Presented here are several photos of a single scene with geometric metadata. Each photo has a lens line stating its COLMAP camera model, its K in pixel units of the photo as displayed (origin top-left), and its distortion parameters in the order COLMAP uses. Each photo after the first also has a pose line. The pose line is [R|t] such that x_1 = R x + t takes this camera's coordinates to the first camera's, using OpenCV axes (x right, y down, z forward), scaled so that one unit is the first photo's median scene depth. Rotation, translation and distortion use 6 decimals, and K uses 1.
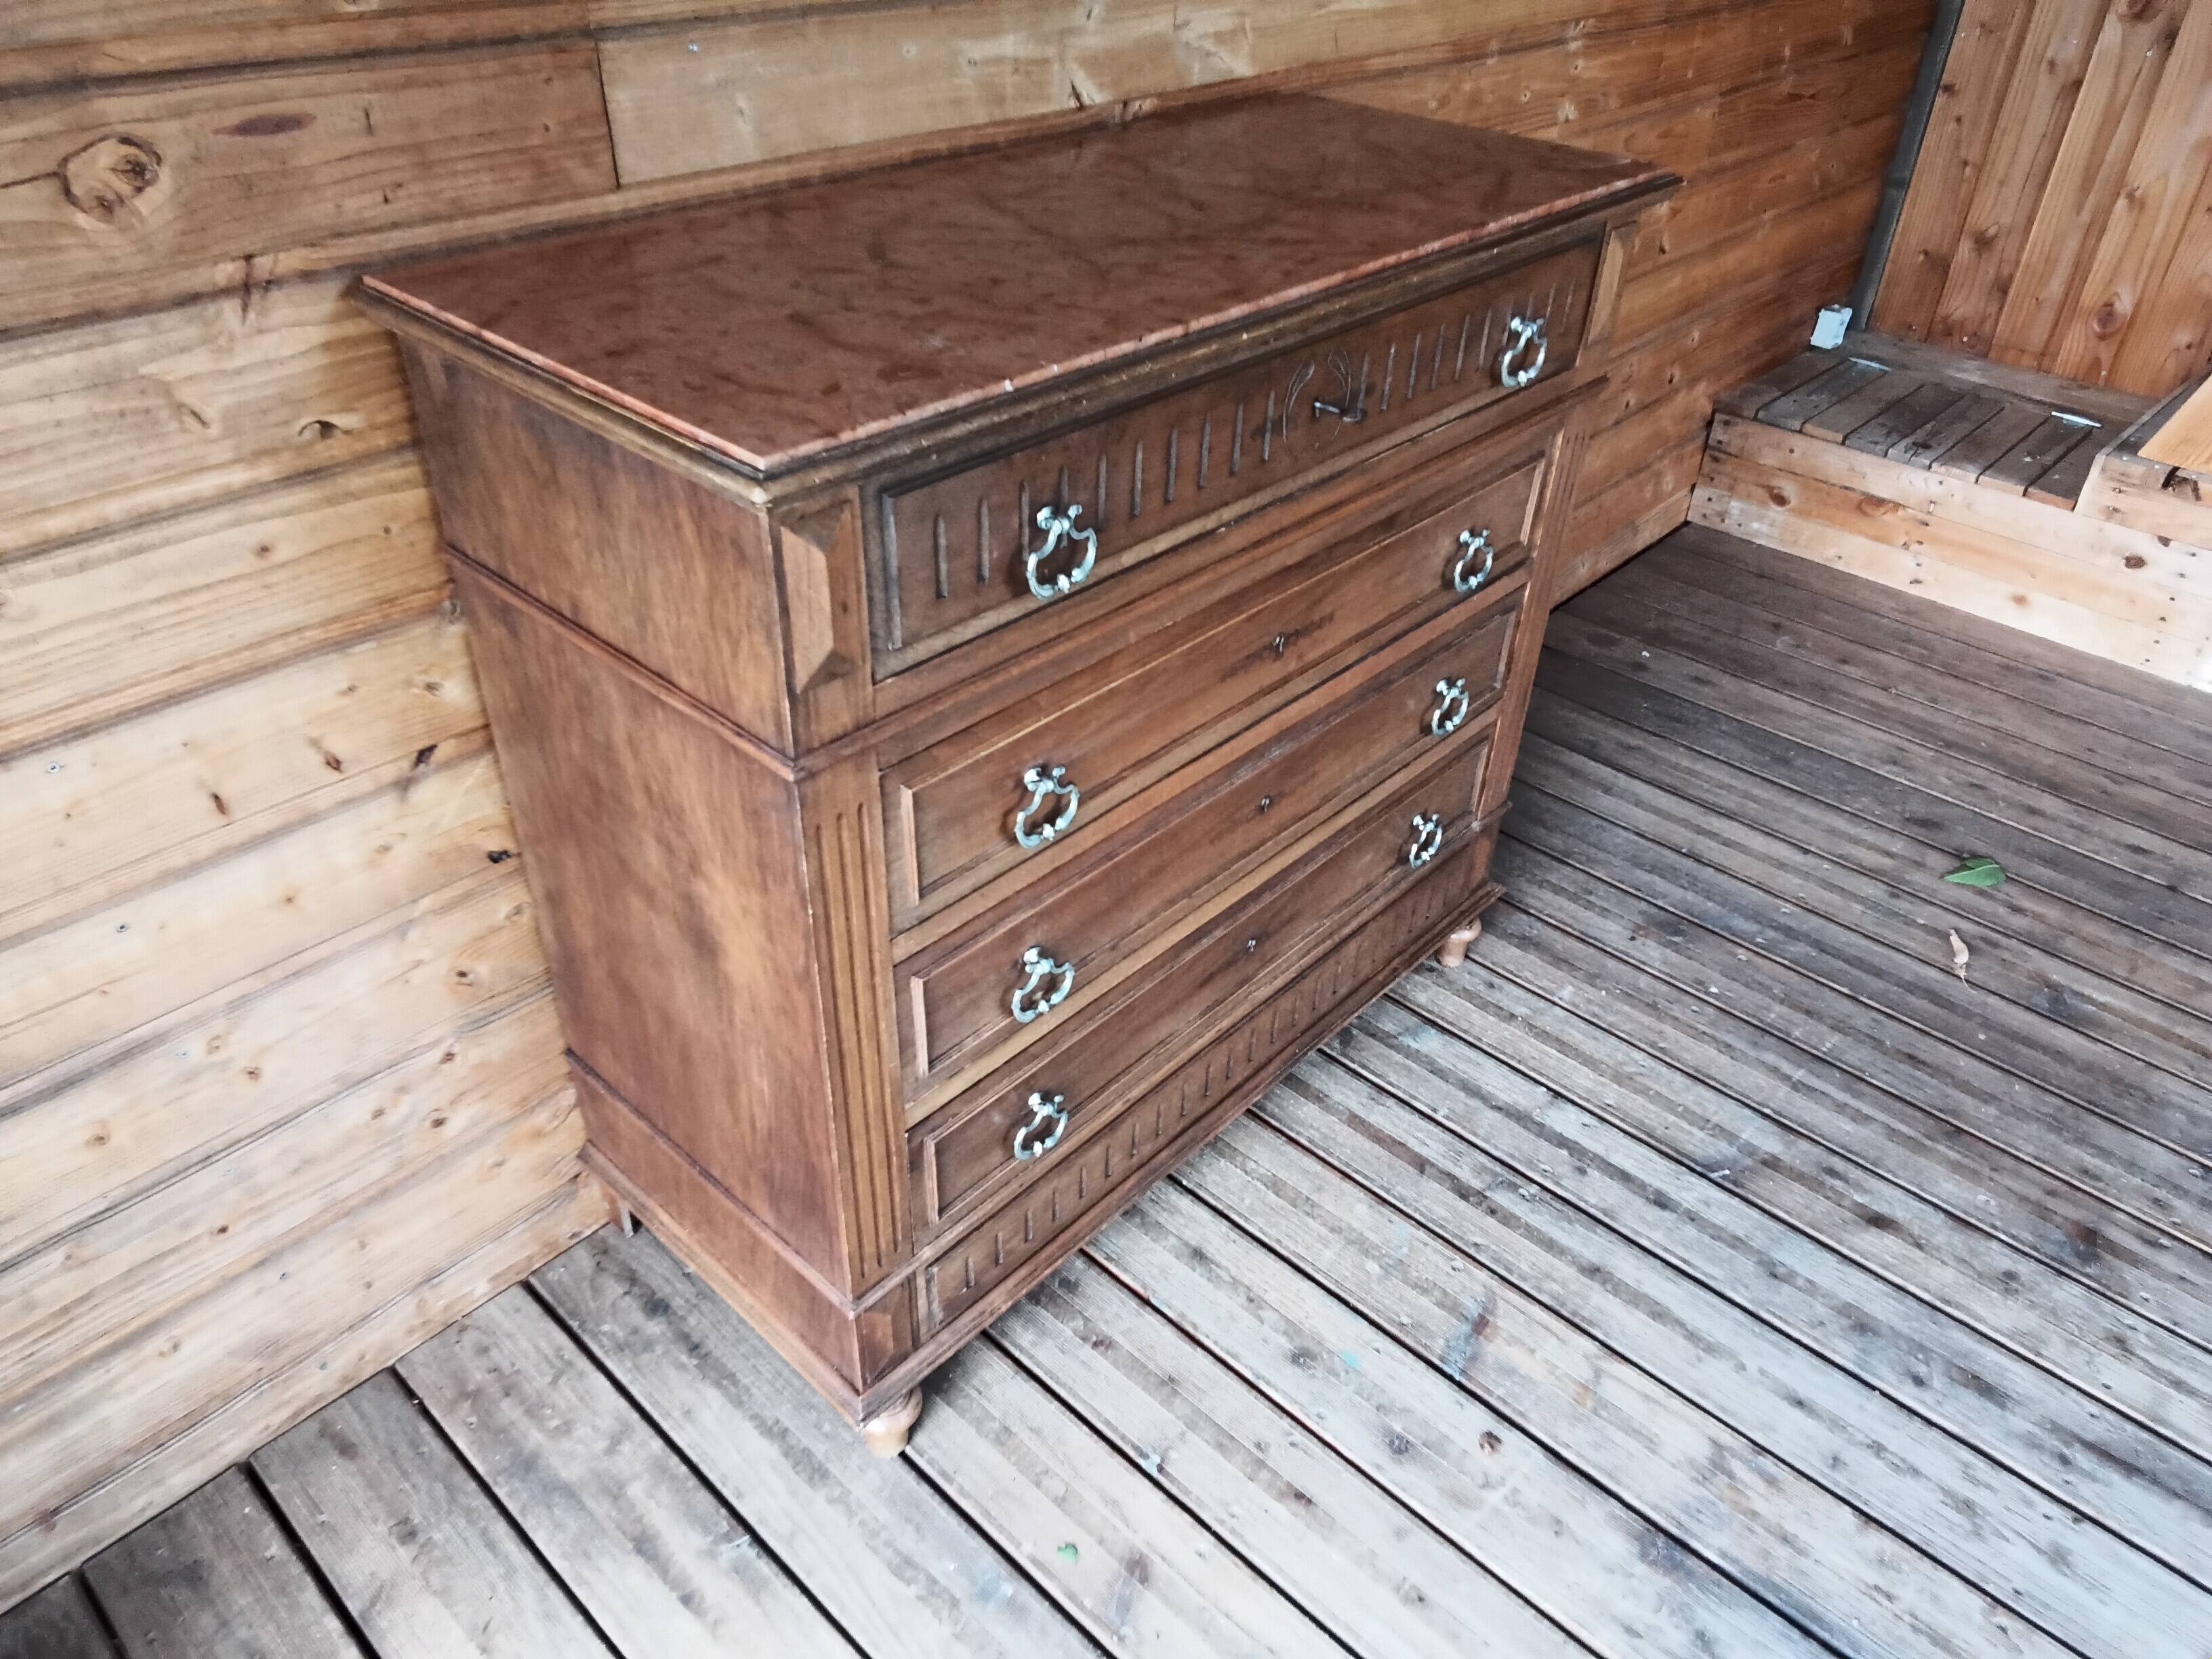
lens RADIAL K [[1545.0, 0, 1106.0], [0, 1545.0, 829.5], [0, 0, 1]] dist [0.034816, -0.054321]
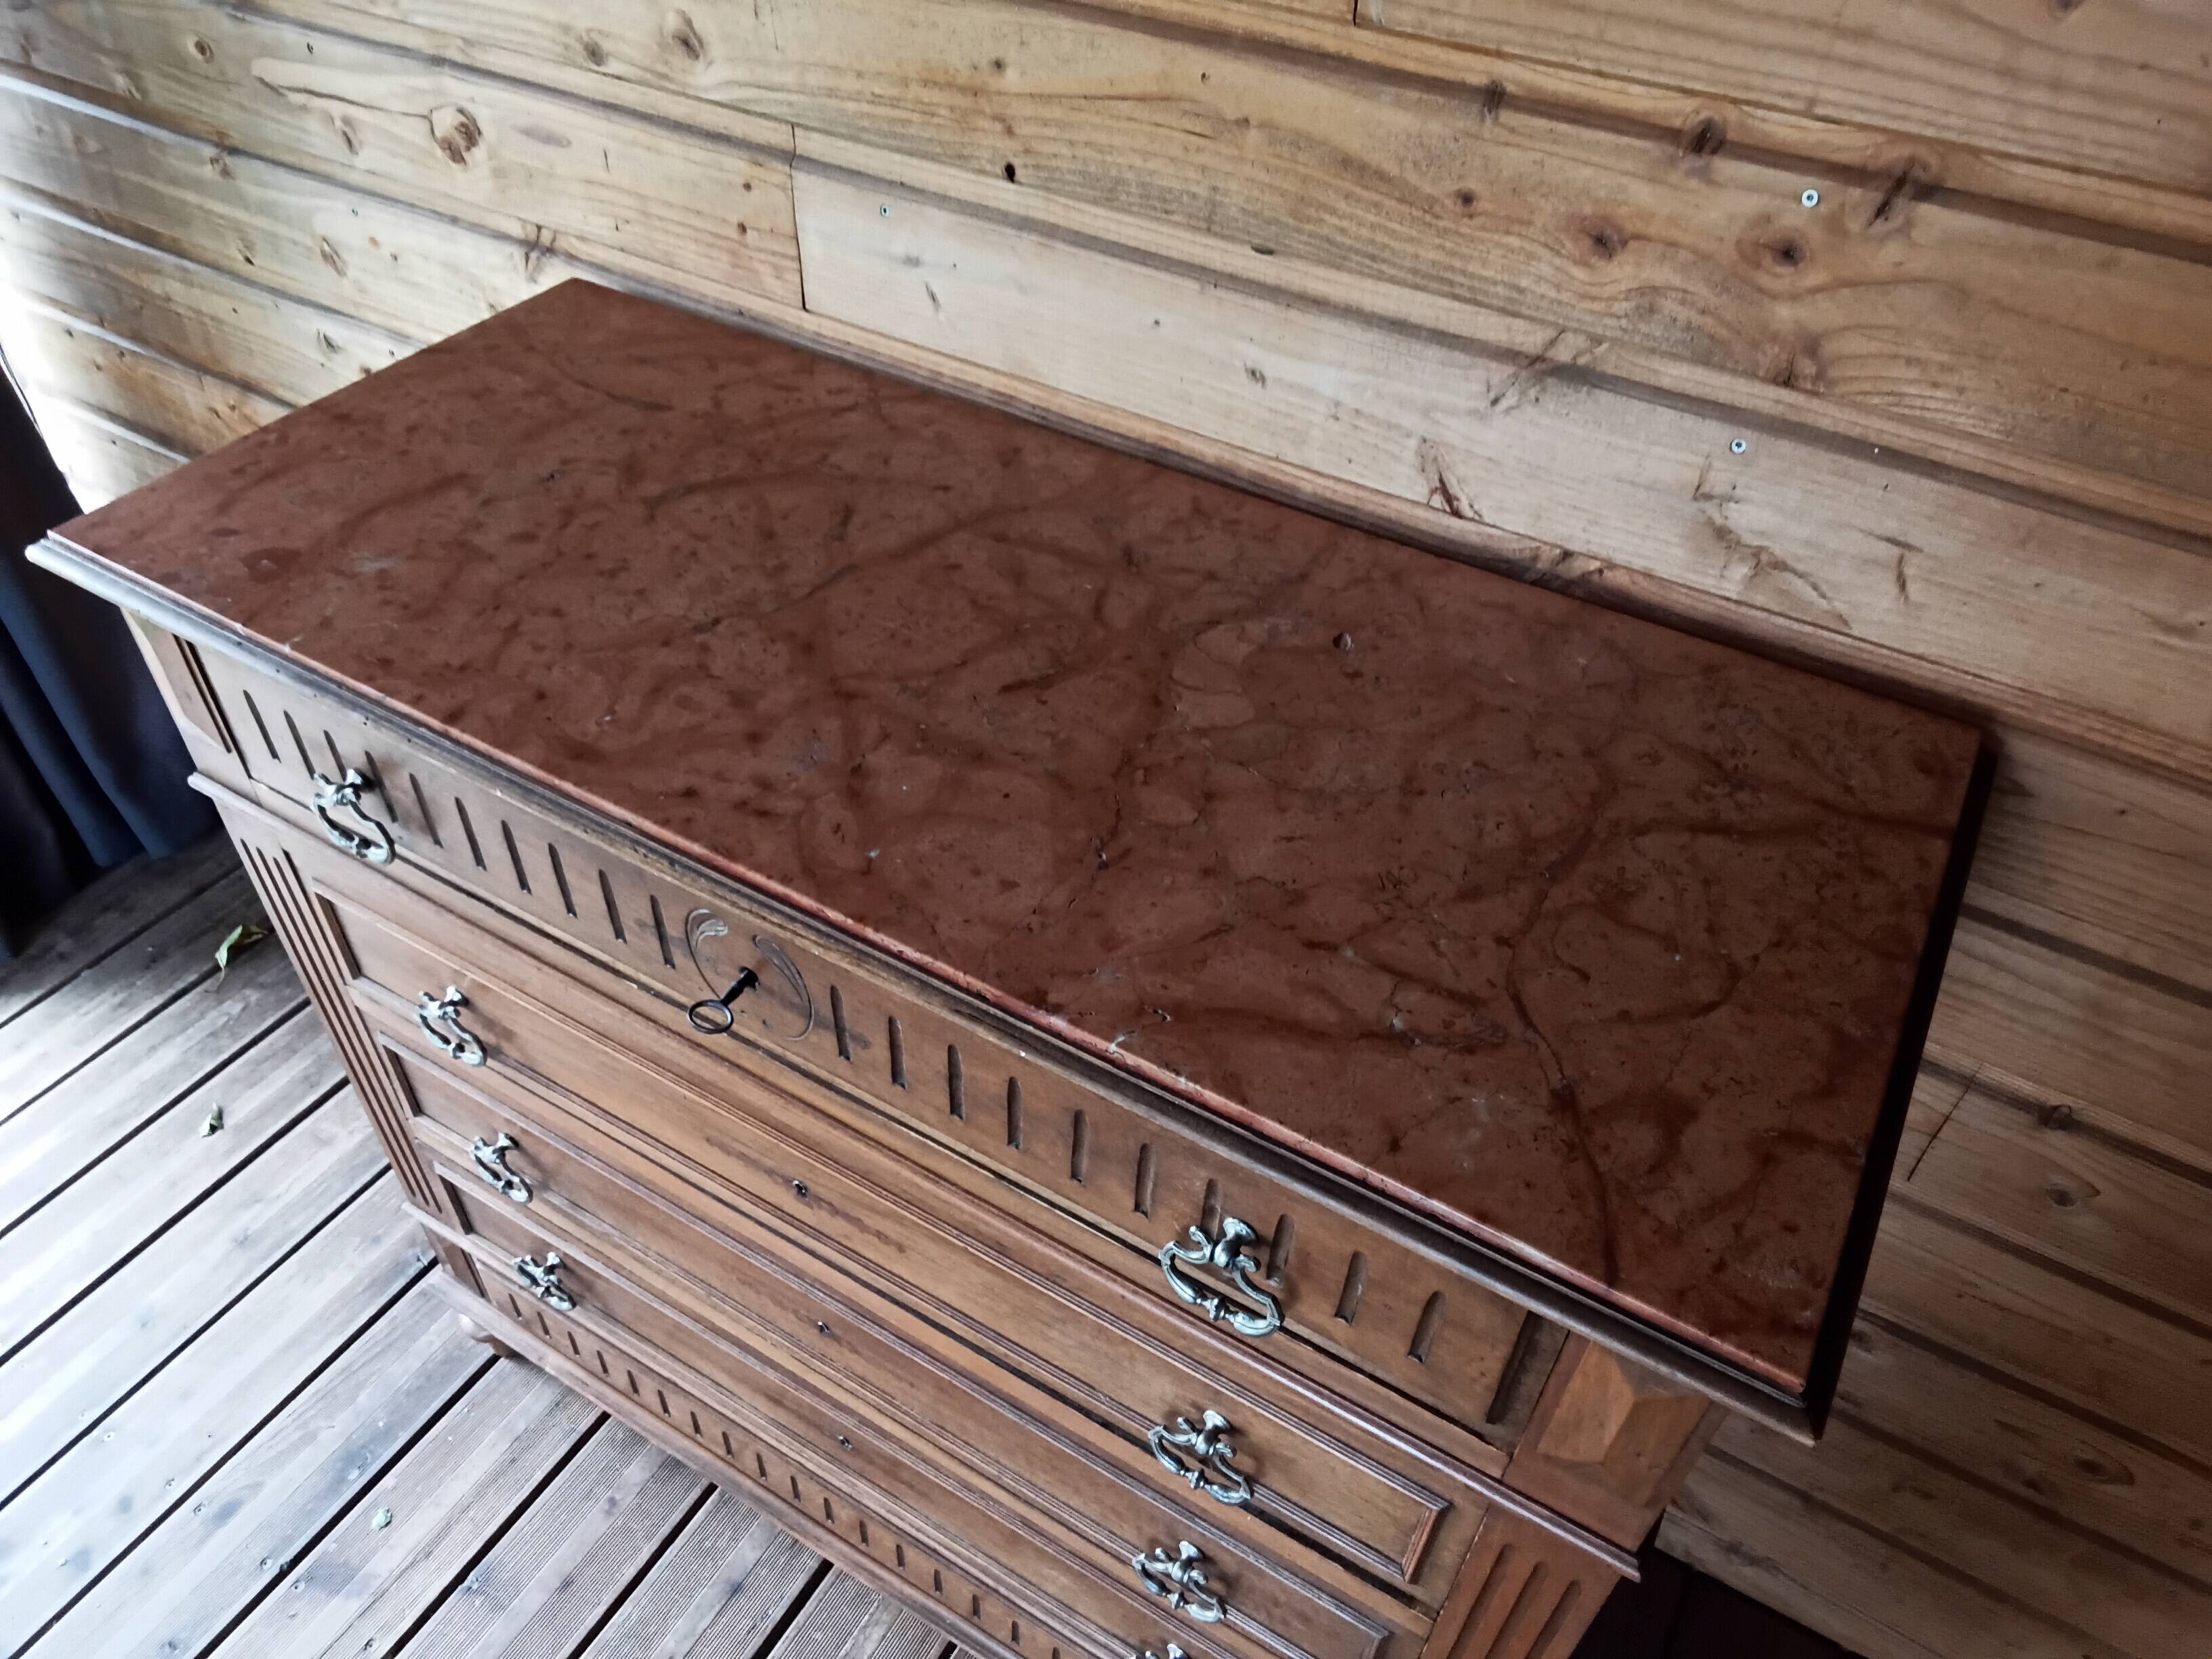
lens RADIAL K [[1545.2, 0, 1122.2], [0, 1545.2, 825.4], [0, 0, 1]] dist [0.036329, -0.060519]
pose [[0.212022, 0.643434, -0.735554, 0.568797], [-0.583081, 0.687307, 0.433158, -0.640725], [0.784260, 0.337049, 0.520898, 0.670875]]
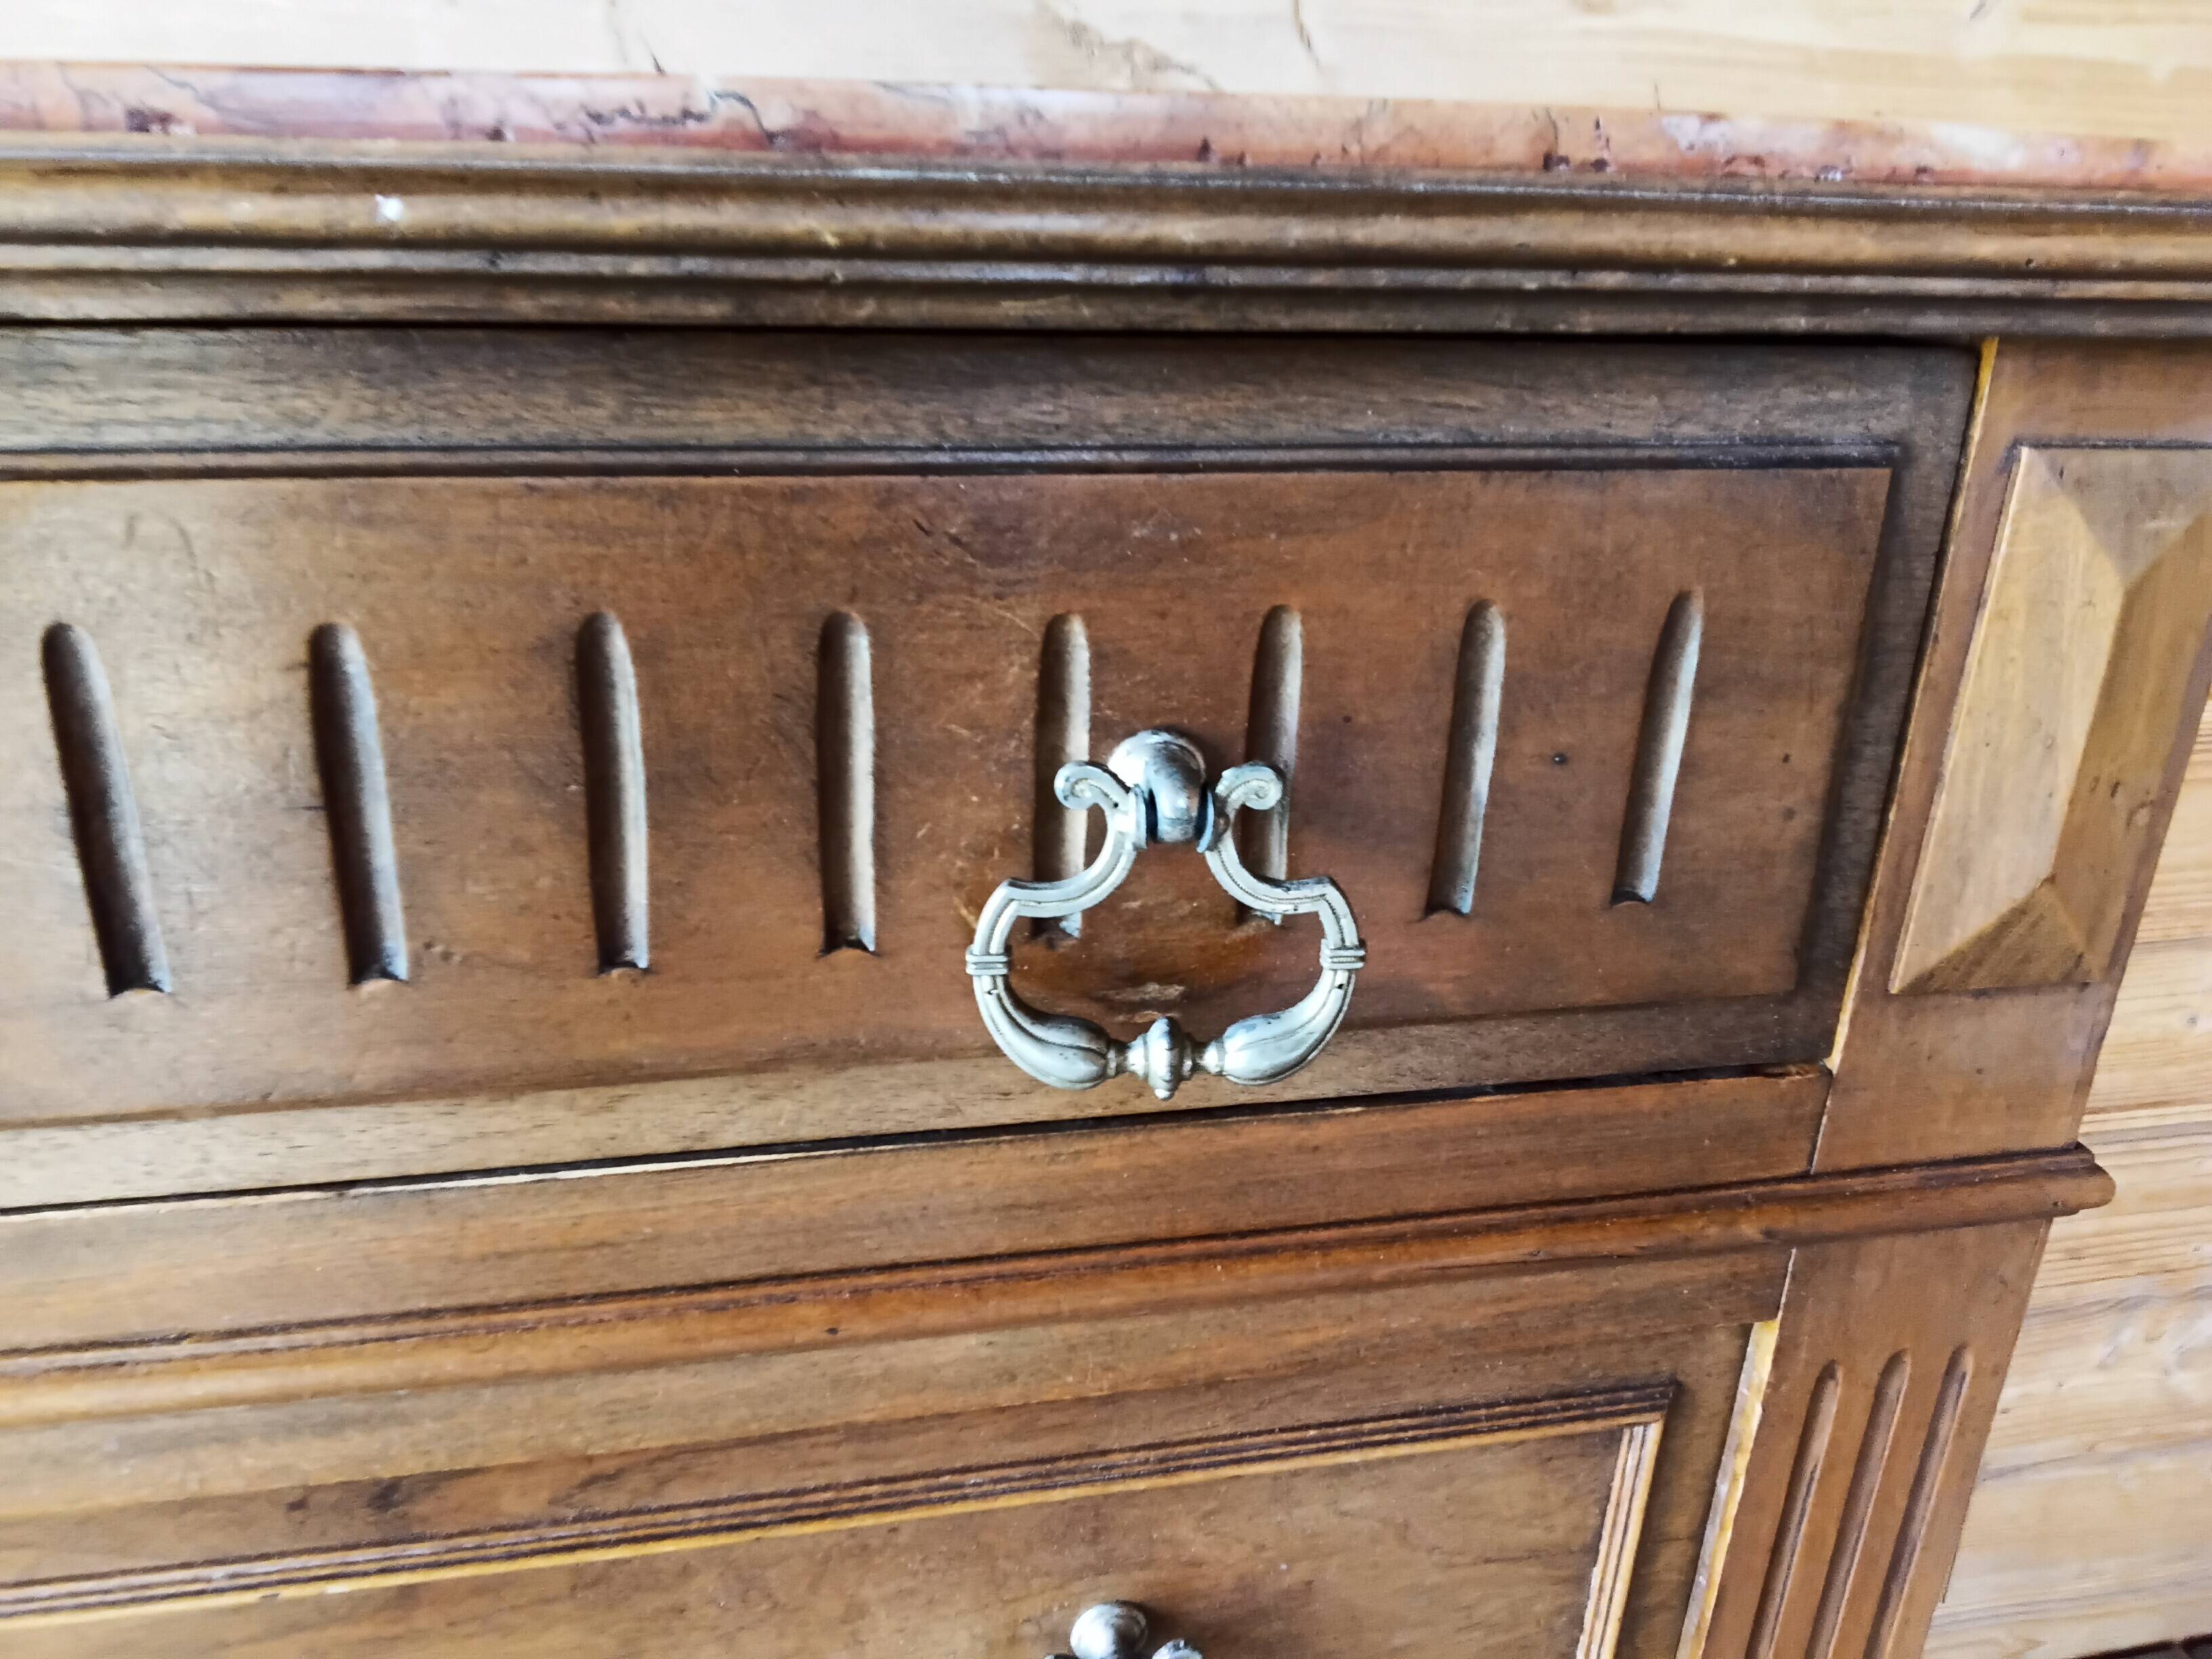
lens RADIAL K [[1545.2, 0, 1122.2], [0, 1545.2, 825.4], [0, 0, 1]] dist [0.036329, -0.060519]
pose [[0.806636, 0.197084, -0.557221, 0.380624], [-0.338787, 0.926694, -0.162668, -0.295921], [0.484315, 0.319994, 0.814275, 0.870305]]
